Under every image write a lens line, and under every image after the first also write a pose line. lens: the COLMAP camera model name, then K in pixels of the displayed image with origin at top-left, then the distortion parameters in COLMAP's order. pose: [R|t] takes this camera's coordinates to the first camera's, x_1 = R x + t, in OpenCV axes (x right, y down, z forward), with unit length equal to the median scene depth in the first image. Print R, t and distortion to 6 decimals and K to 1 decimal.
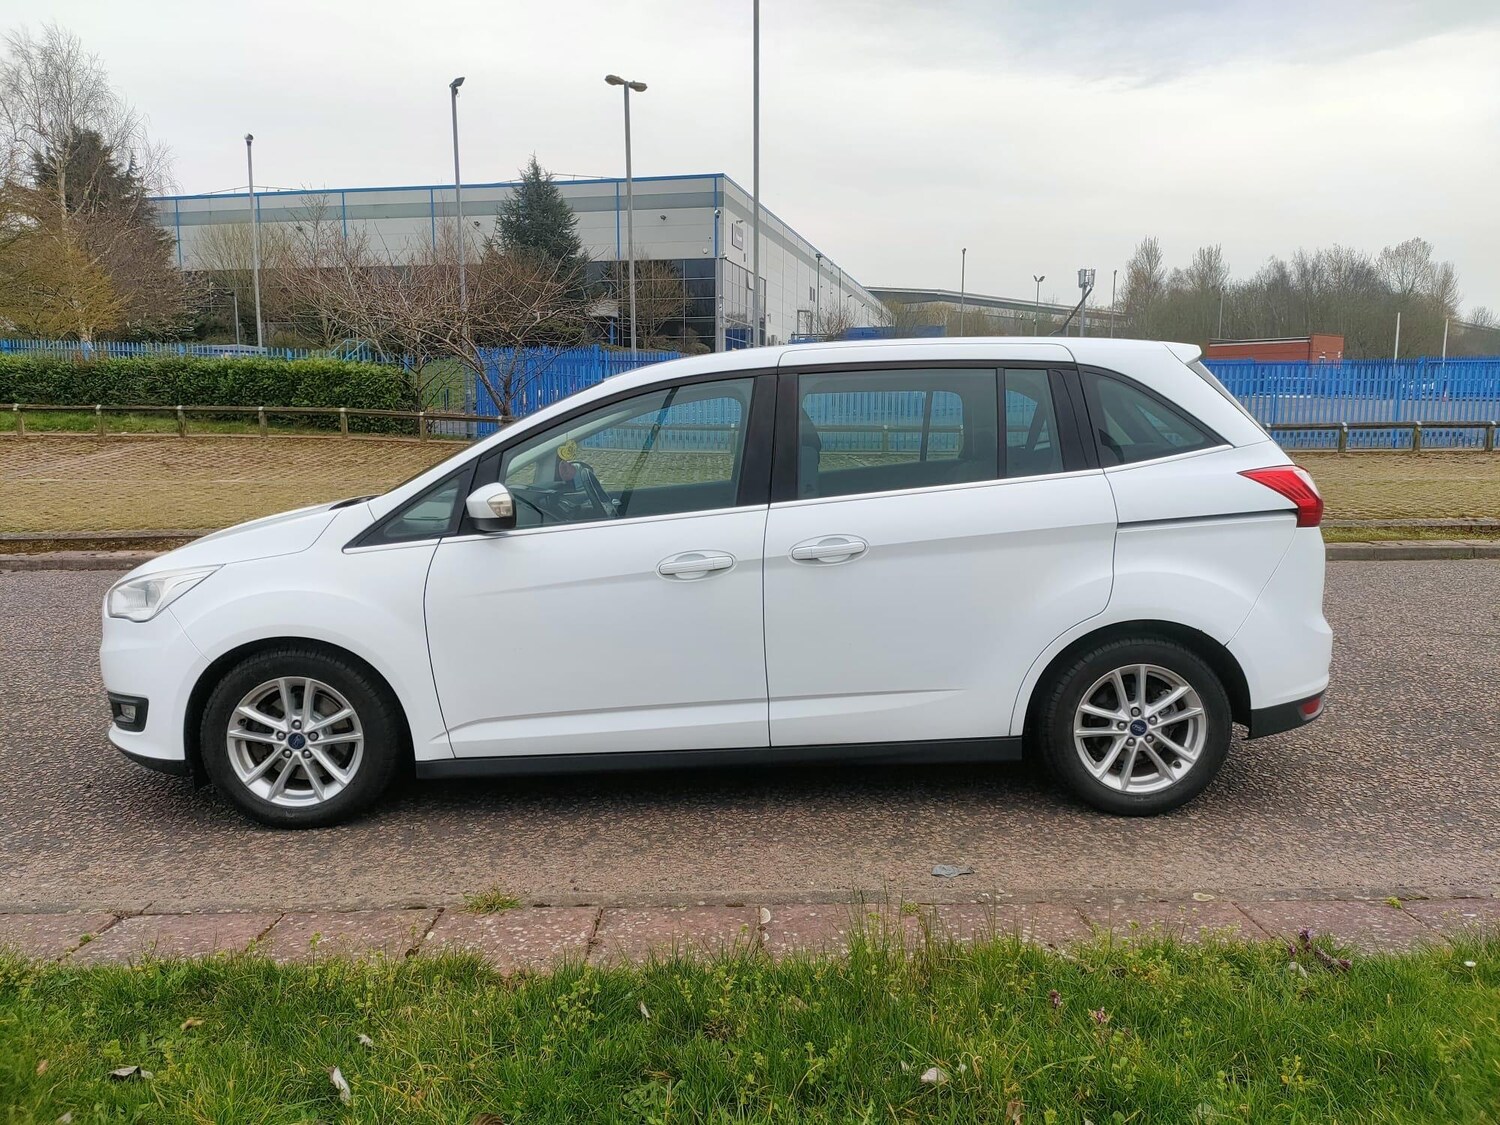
lens RADIAL K [[1125.1, 0, 750.0], [0, 1125.1, 562.5], [0, 0, 1]] dist [0.075241, -0.088668]
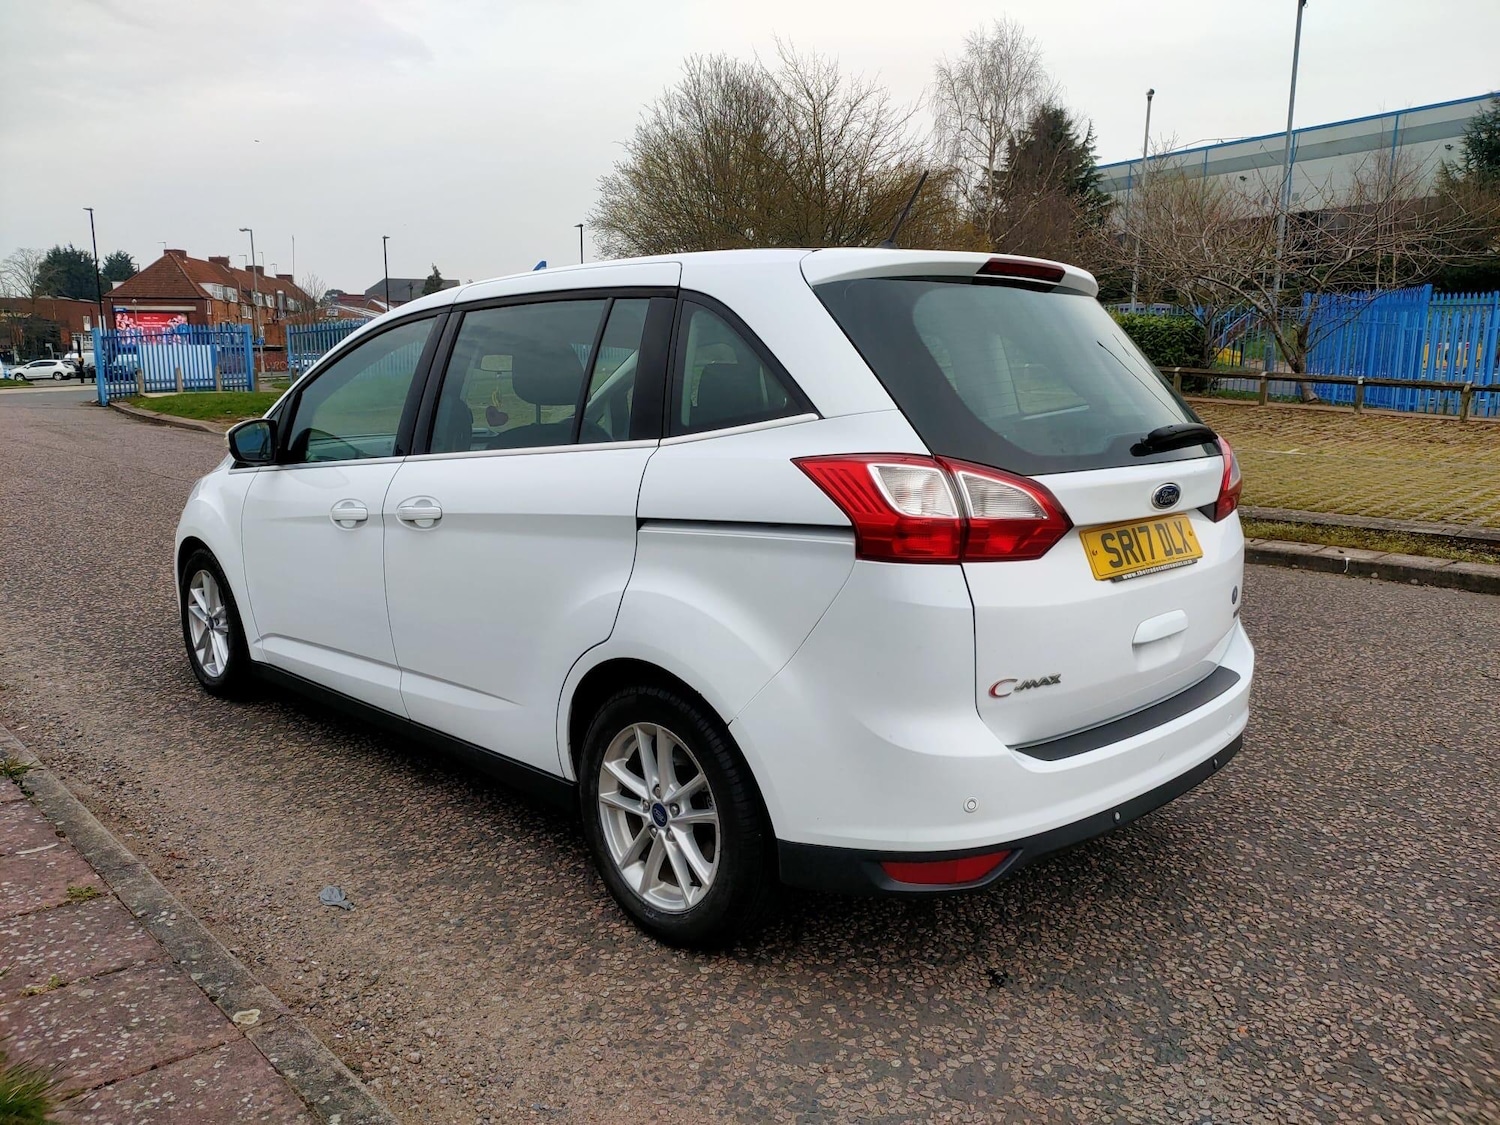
lens RADIAL K [[1125.1, 0, 750.0], [0, 1125.1, 562.5], [0, 0, 1]] dist [0.075241, -0.088668]
pose [[0.692209, 0.129844, -0.709921, 0.752371], [-0.103431, 0.991376, 0.080471, -0.061358], [0.714247, 0.017725, 0.699669, 0.486674]]
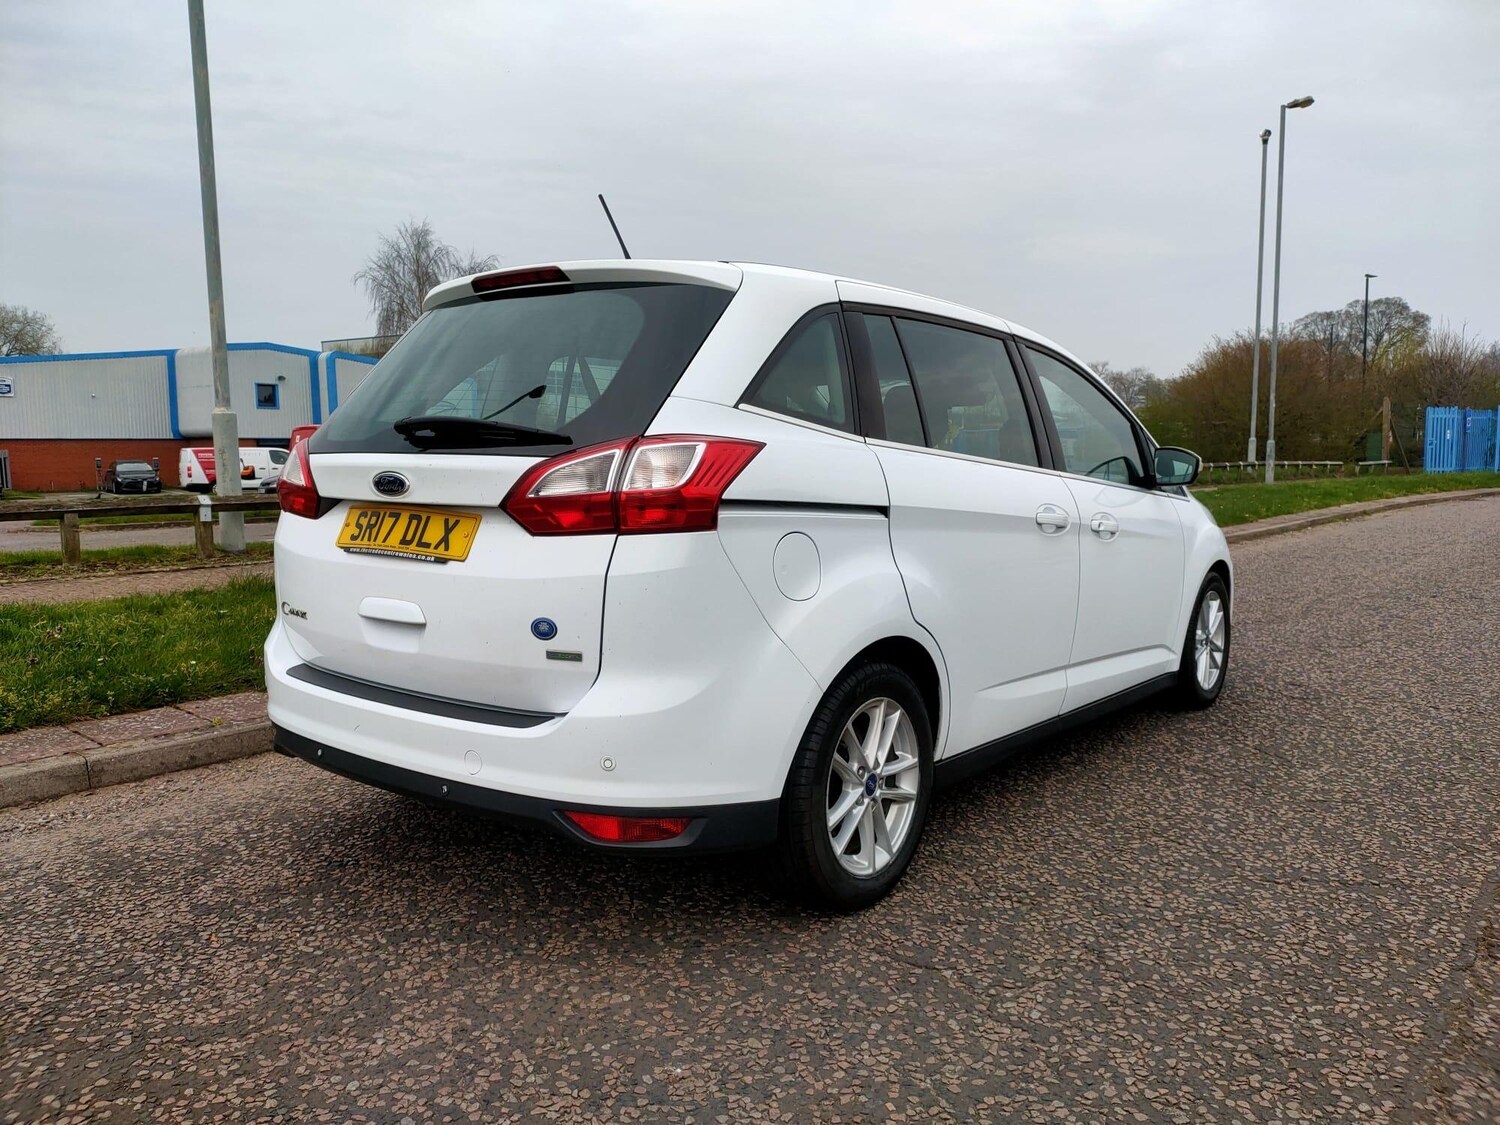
lens RADIAL K [[1125.1, 0, 750.0], [0, 1125.1, 562.5], [0, 0, 1]] dist [0.075241, -0.088668]
pose [[-0.634468, 0.079954, -0.768803, 0.830583], [-0.098524, 0.978157, 0.183035, -0.160993], [0.766644, 0.191875, -0.612732, 1.594647]]
